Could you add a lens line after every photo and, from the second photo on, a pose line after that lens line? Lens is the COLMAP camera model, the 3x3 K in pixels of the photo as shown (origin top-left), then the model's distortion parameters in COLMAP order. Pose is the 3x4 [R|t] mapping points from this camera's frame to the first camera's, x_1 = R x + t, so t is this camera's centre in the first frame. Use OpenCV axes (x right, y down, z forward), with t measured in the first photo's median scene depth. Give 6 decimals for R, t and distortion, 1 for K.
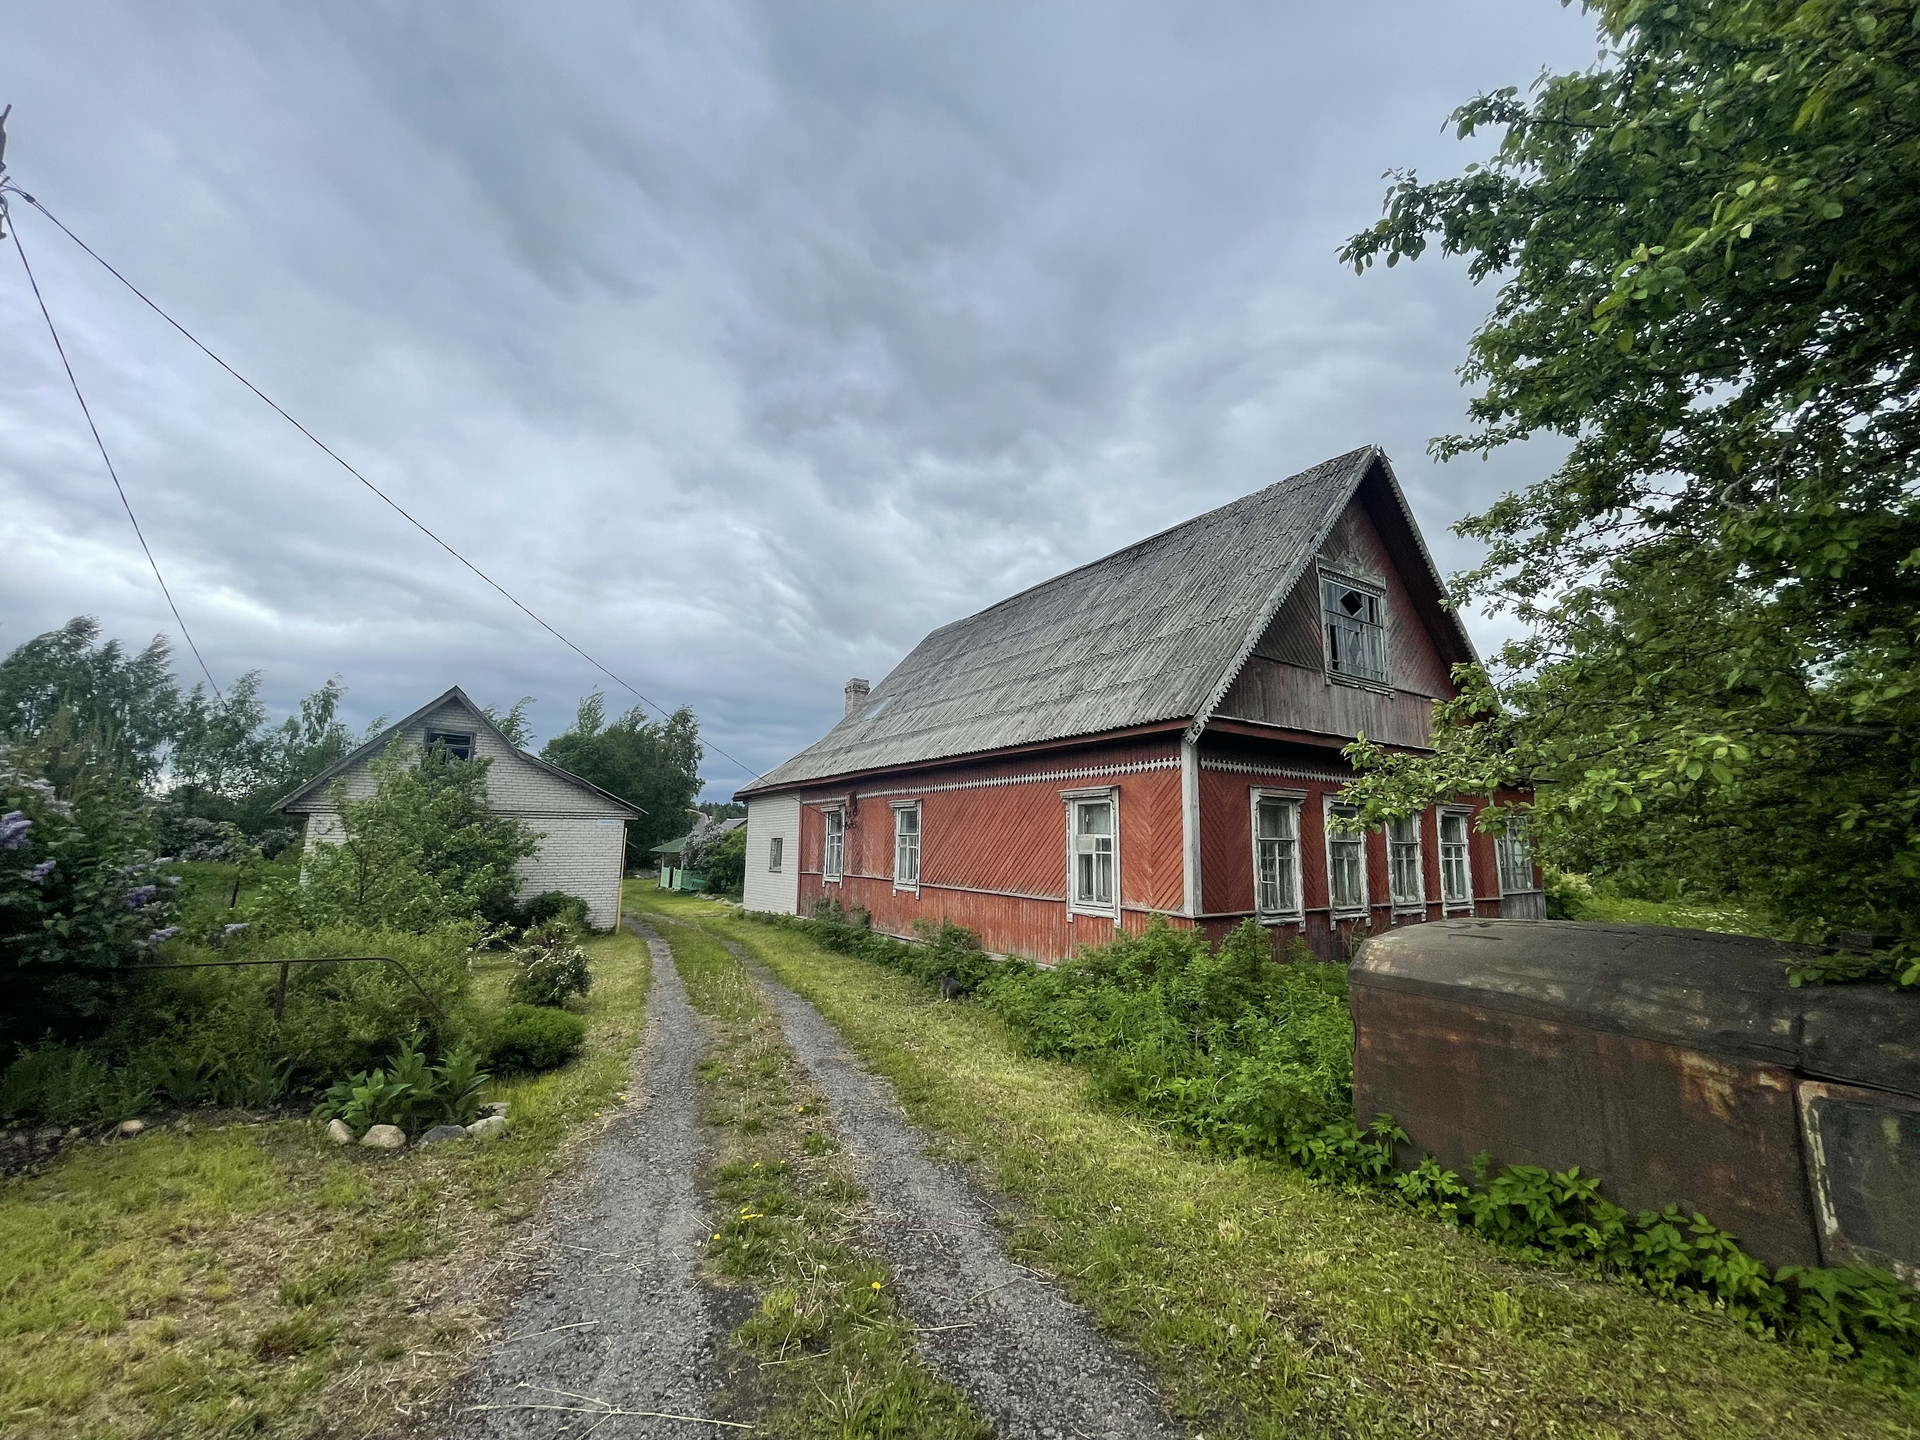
lens RADIAL K [[773.9, 0, 960.0], [0, 773.9, 720.0], [0, 0, 1]] dist [-0.000028, 0.000012]
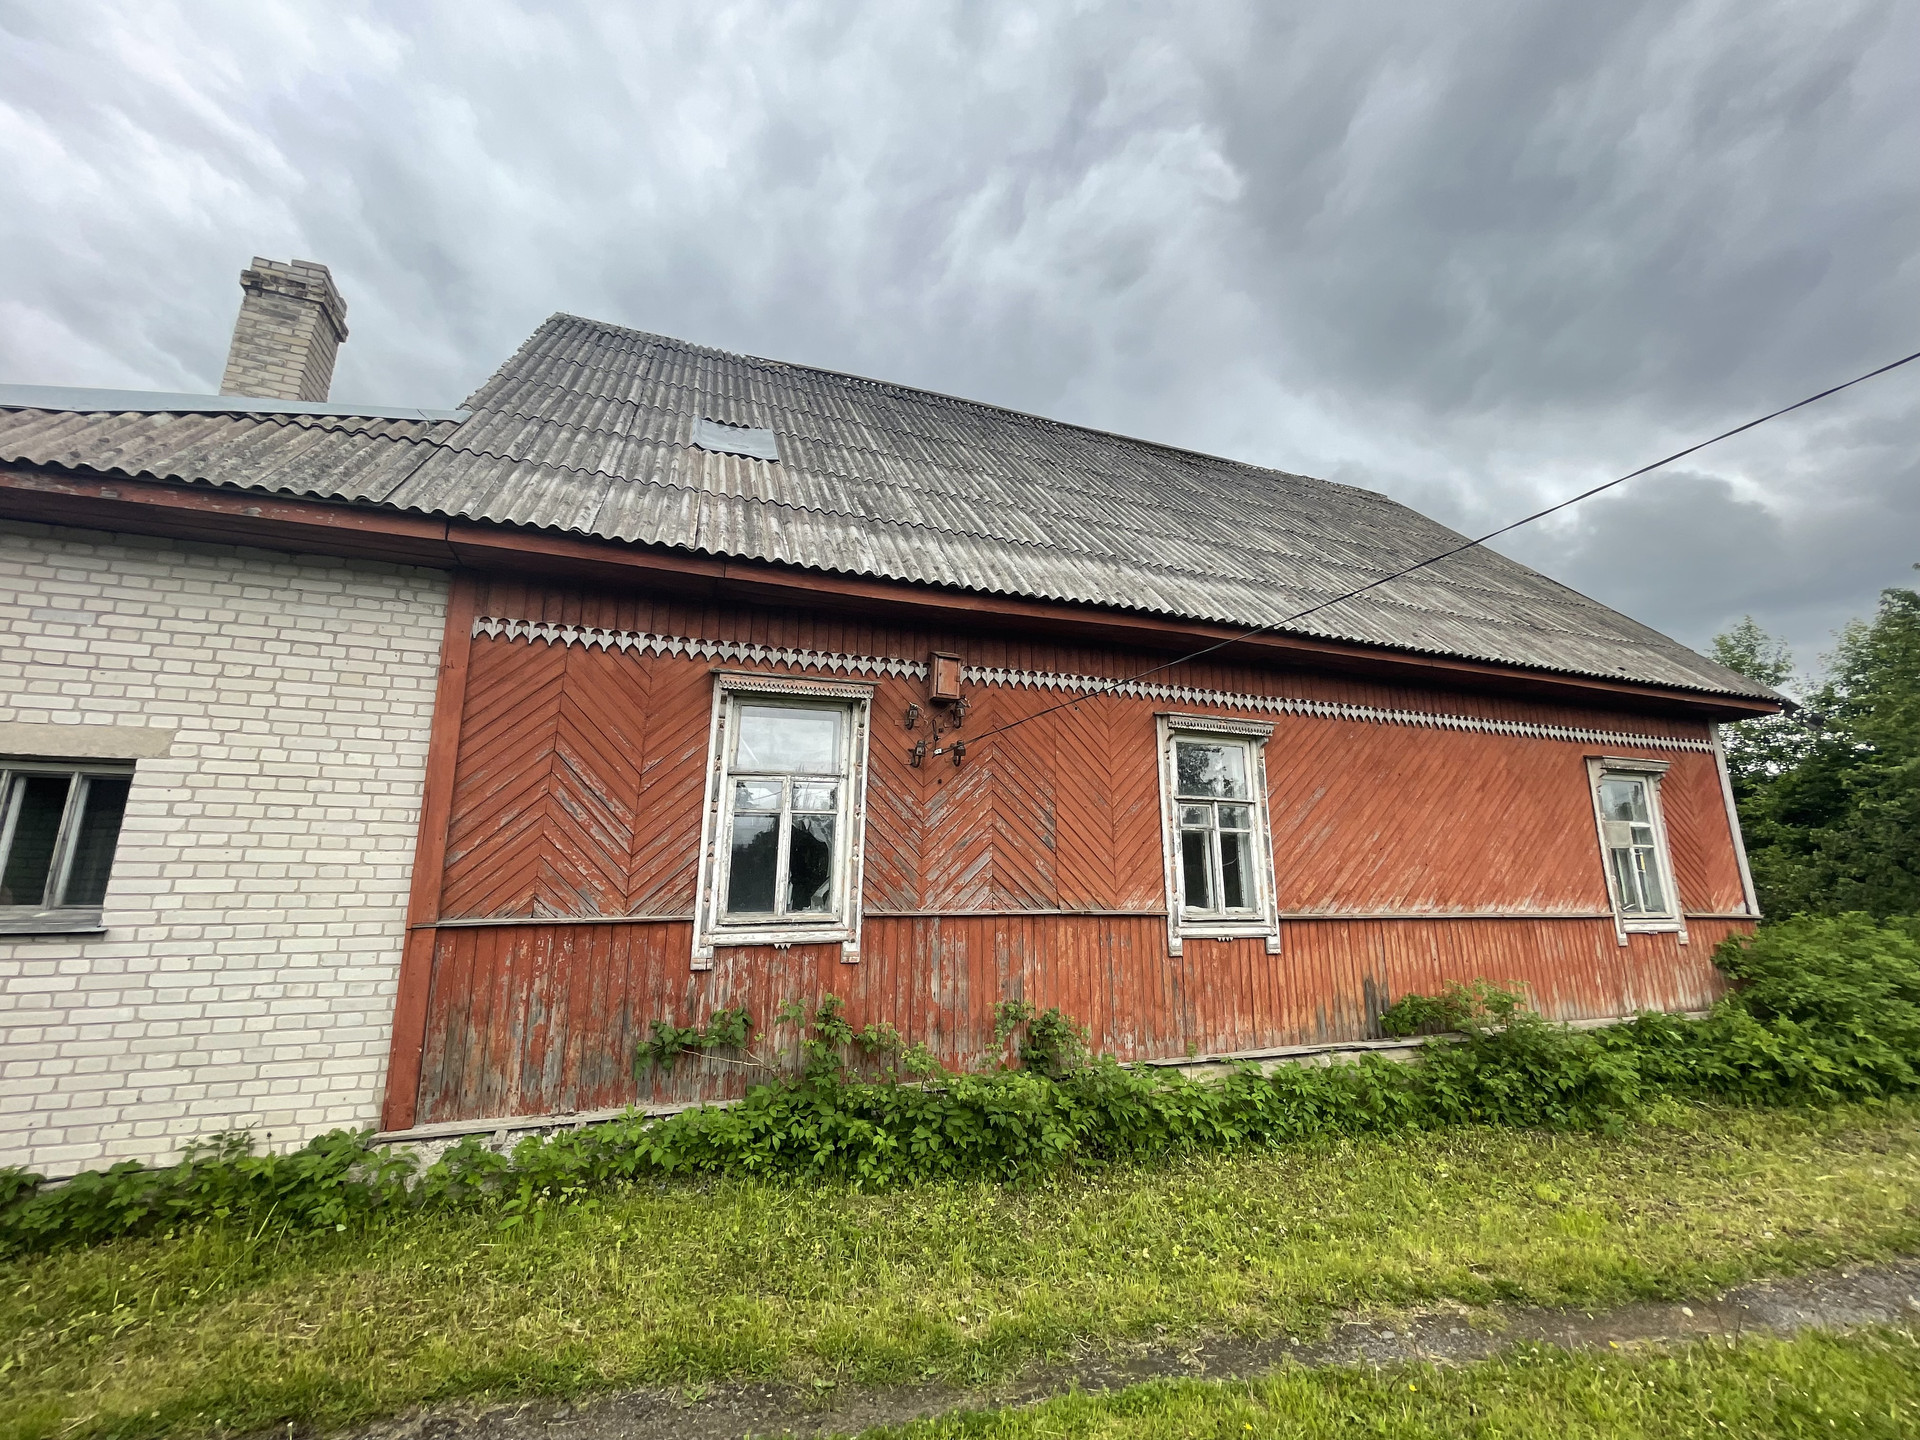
lens RADIAL K [[758.5, 0, 948.8], [0, 758.5, 715.0], [0, 0, 1]] dist [0.000151, -0.000008]
pose [[0.244810, 0.192675, 0.950234, -0.496173], [-0.158835, 0.974785, -0.156732, 0.188926], [-0.956472, -0.112561, 0.269241, 1.022896]]
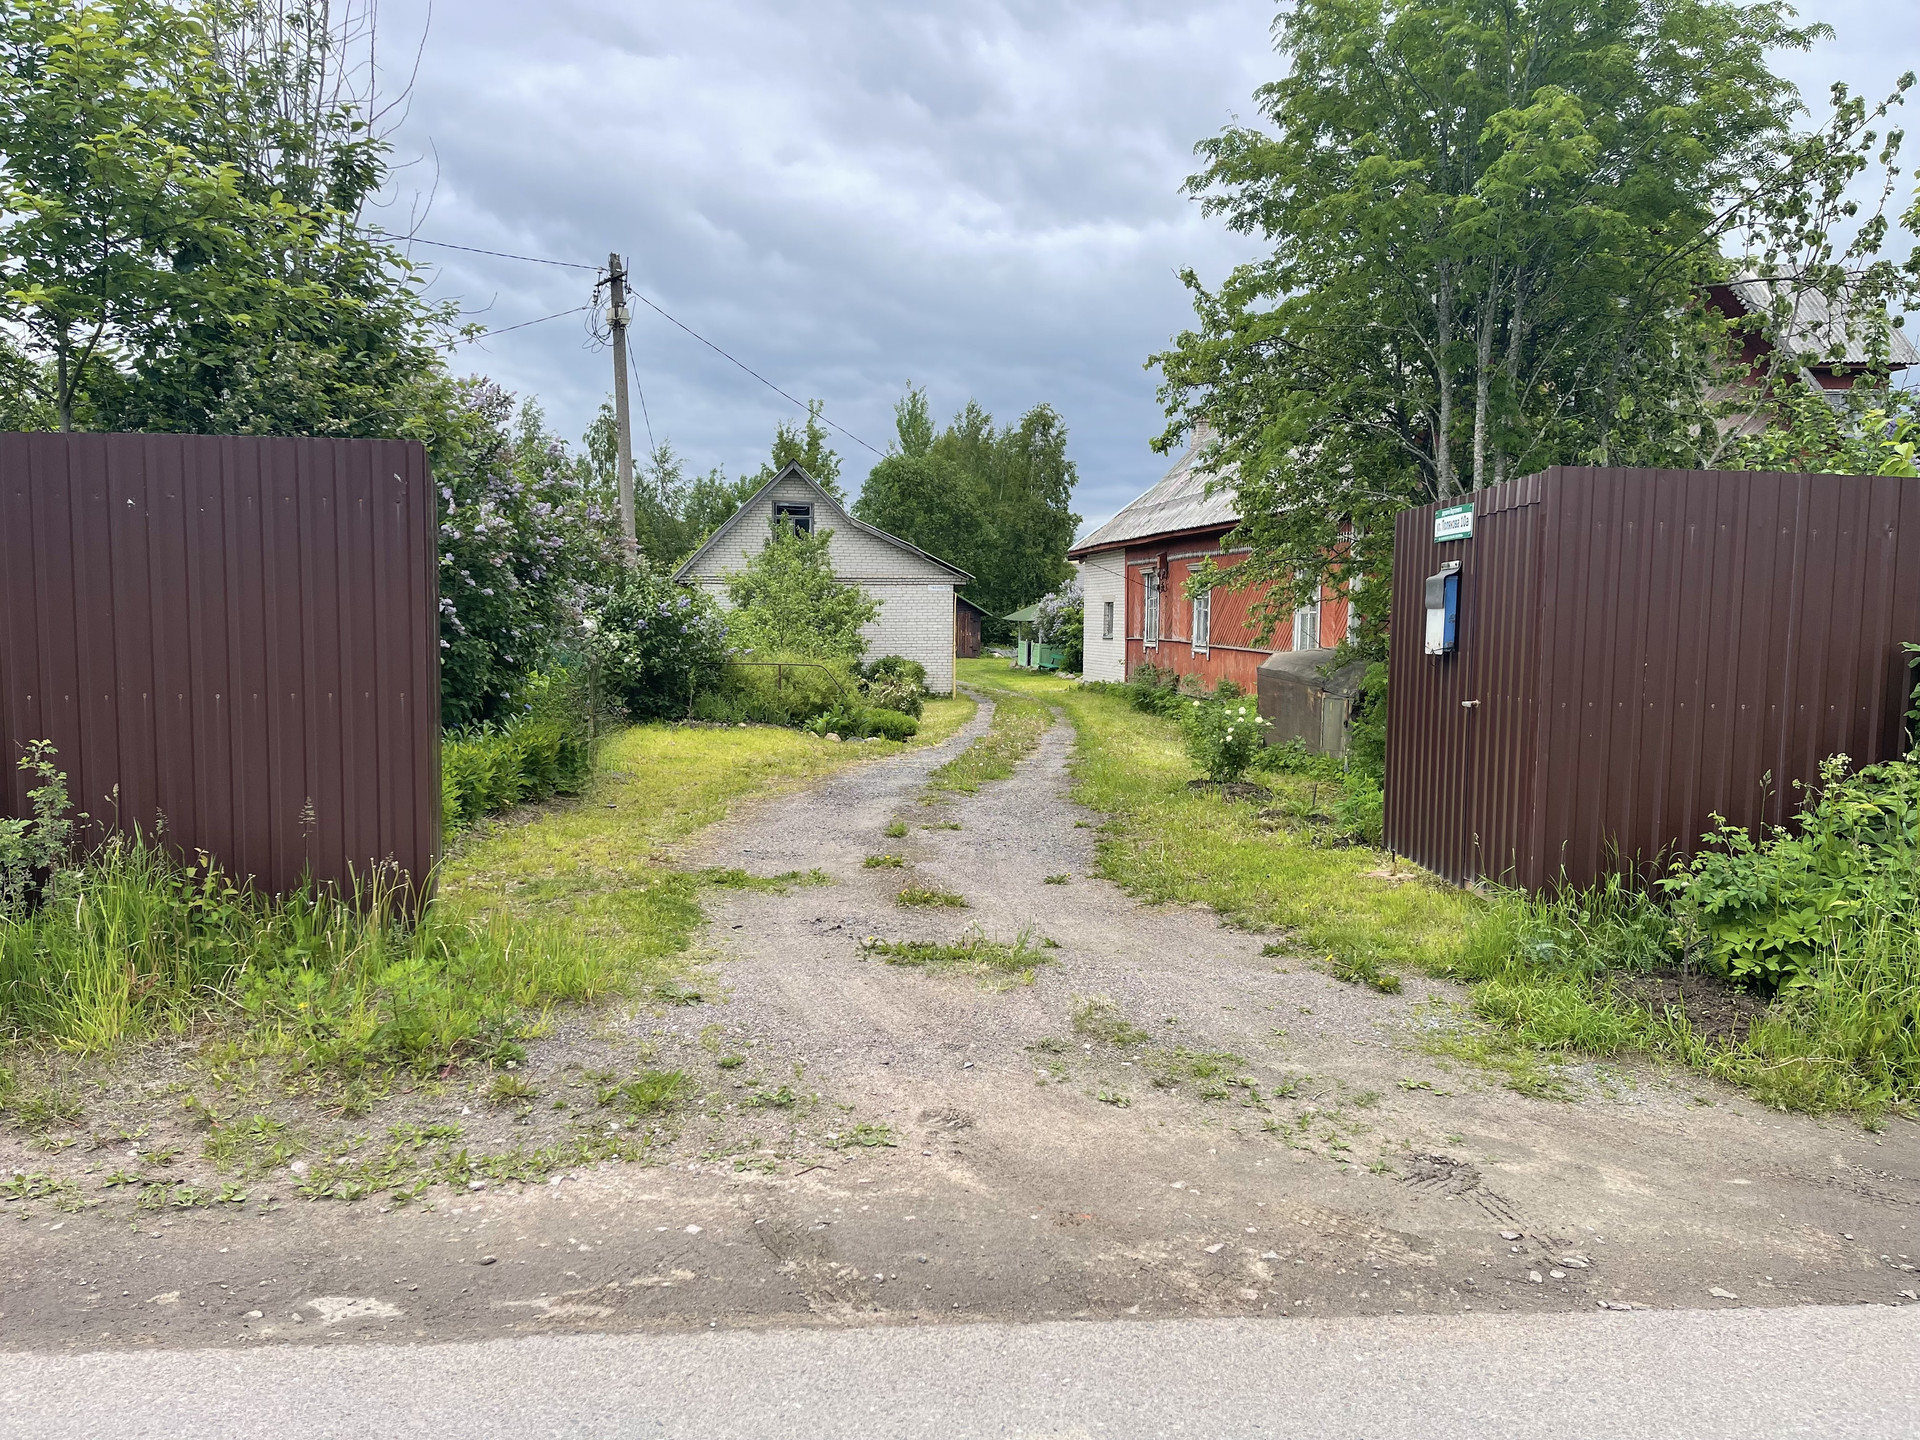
lens RADIAL K [[1439.0, 0, 960.0], [0, 1439.0, 720.0], [0, 0, 1]] dist [0.077090, -0.106638]
pose [[0.909055, 0.025346, -0.415905, 0.429434], [0.072148, 0.973497, 0.217023, -0.126573], [0.410383, -0.227293, 0.883133, -0.818789]]
